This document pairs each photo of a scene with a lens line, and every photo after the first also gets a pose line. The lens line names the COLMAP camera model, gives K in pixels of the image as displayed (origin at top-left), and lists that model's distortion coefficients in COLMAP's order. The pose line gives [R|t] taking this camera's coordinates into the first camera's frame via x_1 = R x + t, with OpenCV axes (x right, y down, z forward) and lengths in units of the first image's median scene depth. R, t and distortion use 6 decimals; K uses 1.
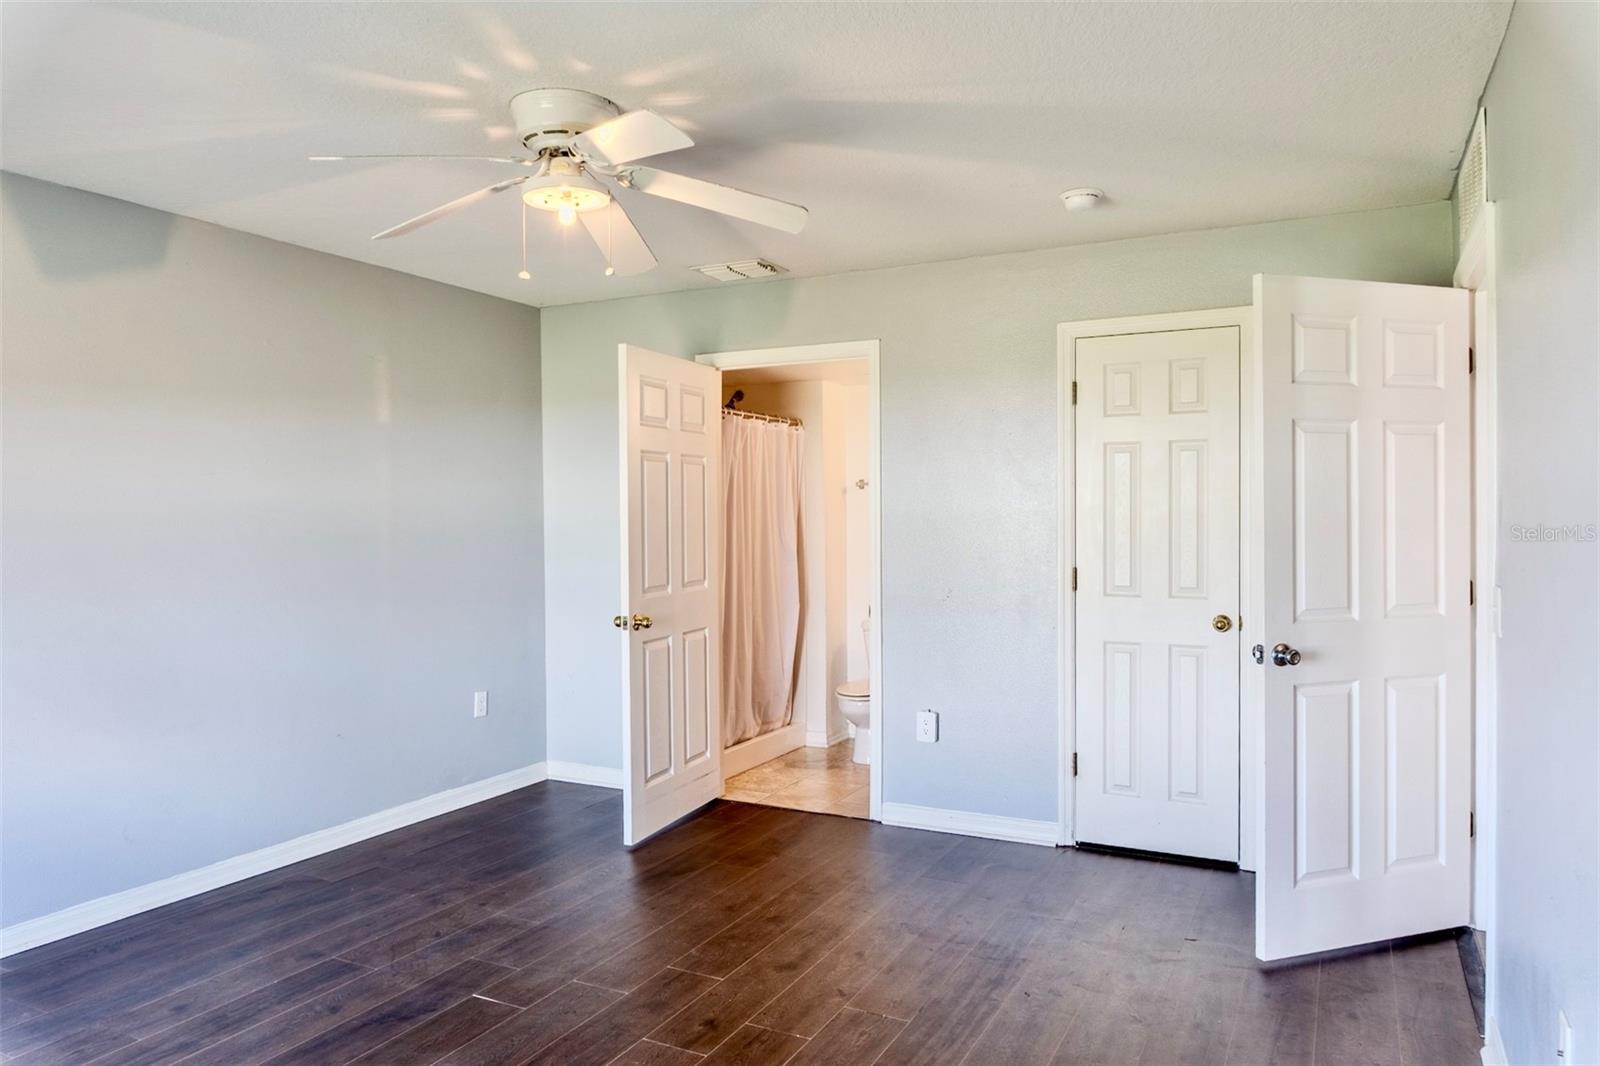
lens RADIAL K [[1072.6, 0, 800.0], [0, 1072.6, 533.0], [0, 0, 1]] dist [-0.004226, 0.000555]
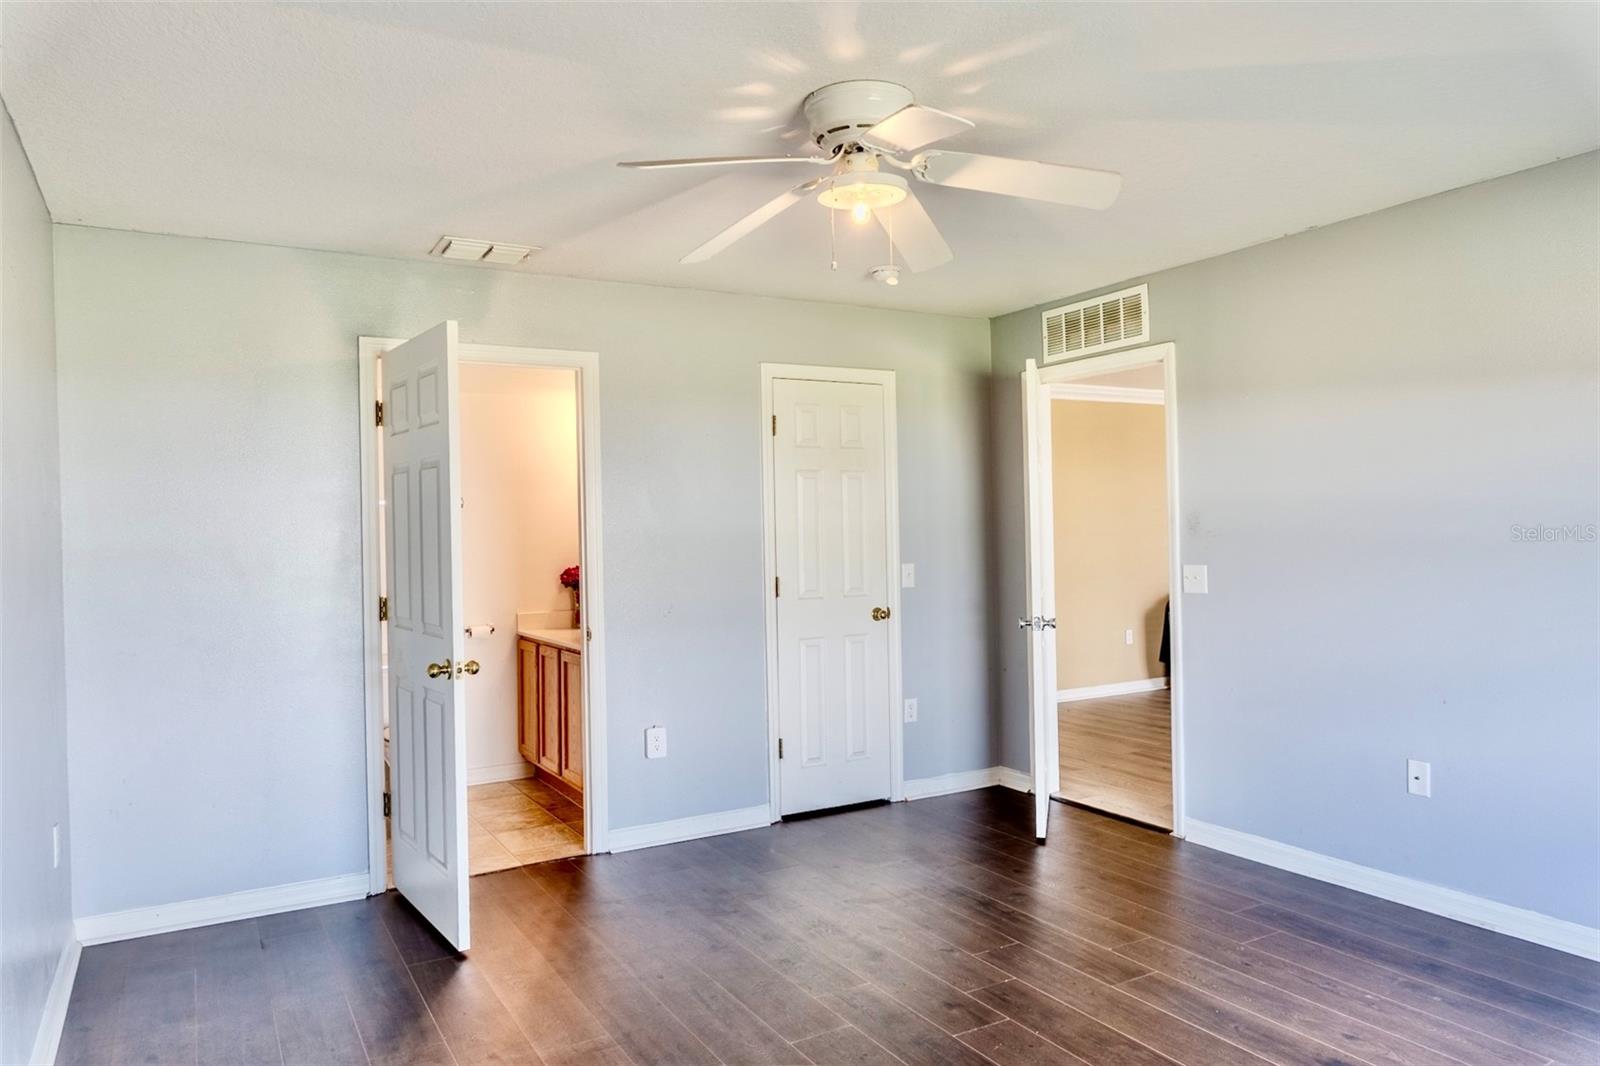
lens RADIAL K [[1072.6, 0, 800.0], [0, 1072.6, 533.0], [0, 0, 1]] dist [-0.004226, 0.000555]
pose [[0.543968, -0.007457, 0.839073, -0.696294], [0.030206, 0.999486, -0.010700, -0.001780], [-0.838562, 0.031166, 0.543913, 0.353693]]
